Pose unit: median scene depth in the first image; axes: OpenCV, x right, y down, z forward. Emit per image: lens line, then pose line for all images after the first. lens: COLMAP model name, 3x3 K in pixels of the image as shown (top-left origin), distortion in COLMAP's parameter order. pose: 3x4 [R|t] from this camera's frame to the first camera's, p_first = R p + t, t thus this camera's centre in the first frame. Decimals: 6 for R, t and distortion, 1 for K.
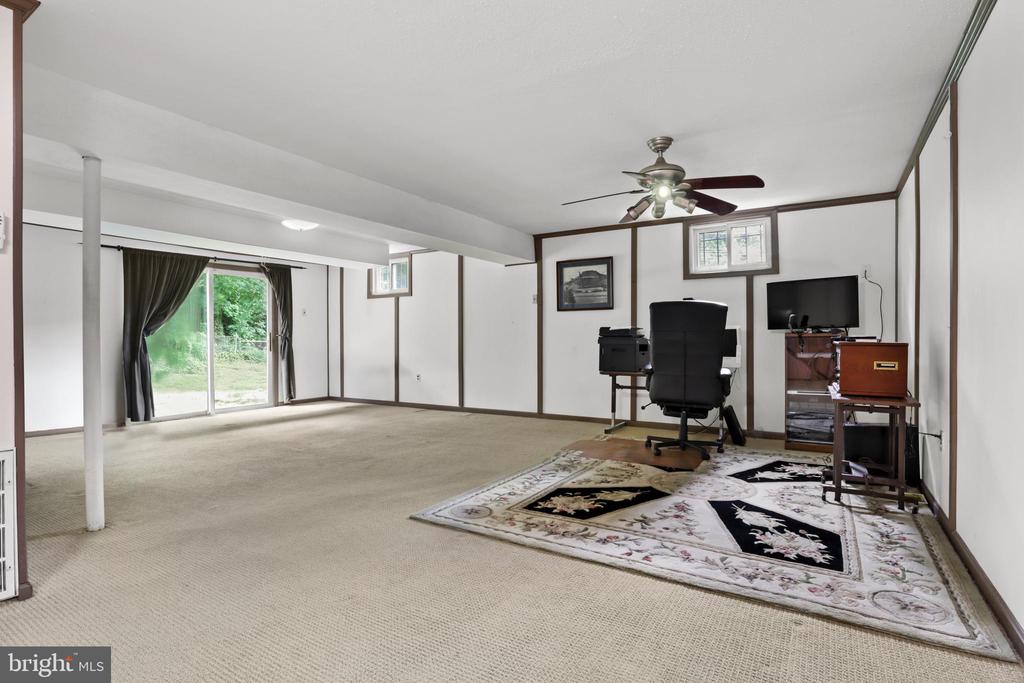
lens RADIAL K [[519.6, 0, 503.3], [0, 519.6, 339.9], [0, 0, 1]] dist [-0.021840, 0.000134]
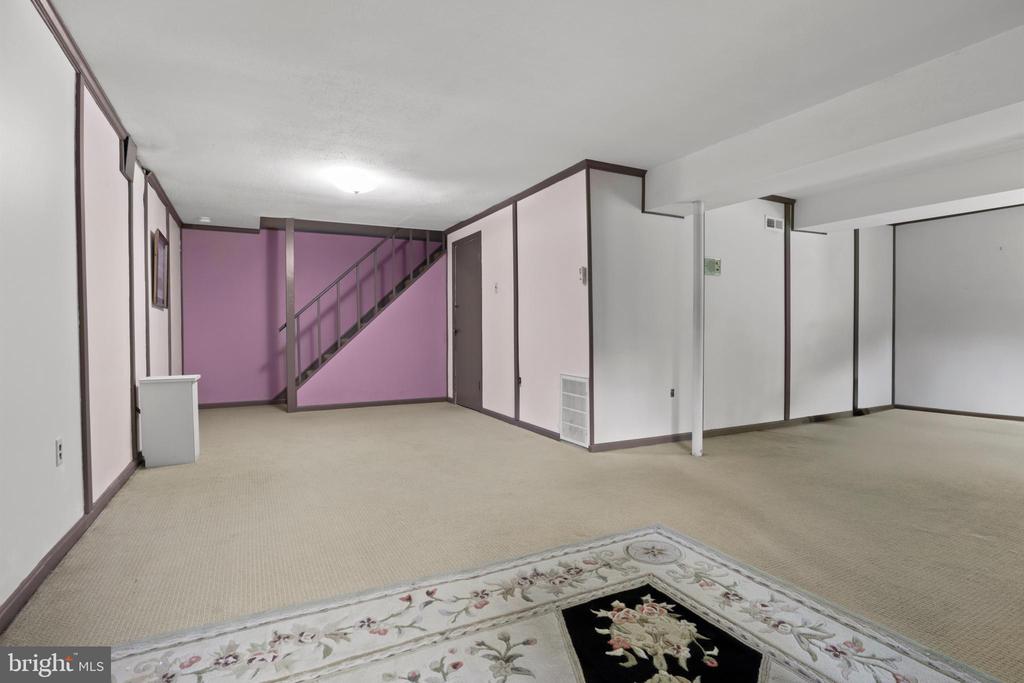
lens RADIAL K [[519.6, 0, 504.7], [0, 519.6, 342.7], [0, 0, 1]] dist [-0.021840, 0.000134]
pose [[-0.527512, 0.019568, -0.849322, 0.699163], [0.003514, 0.999776, 0.020852, 0.017356], [0.849540, 0.008015, -0.527463, 1.254142]]
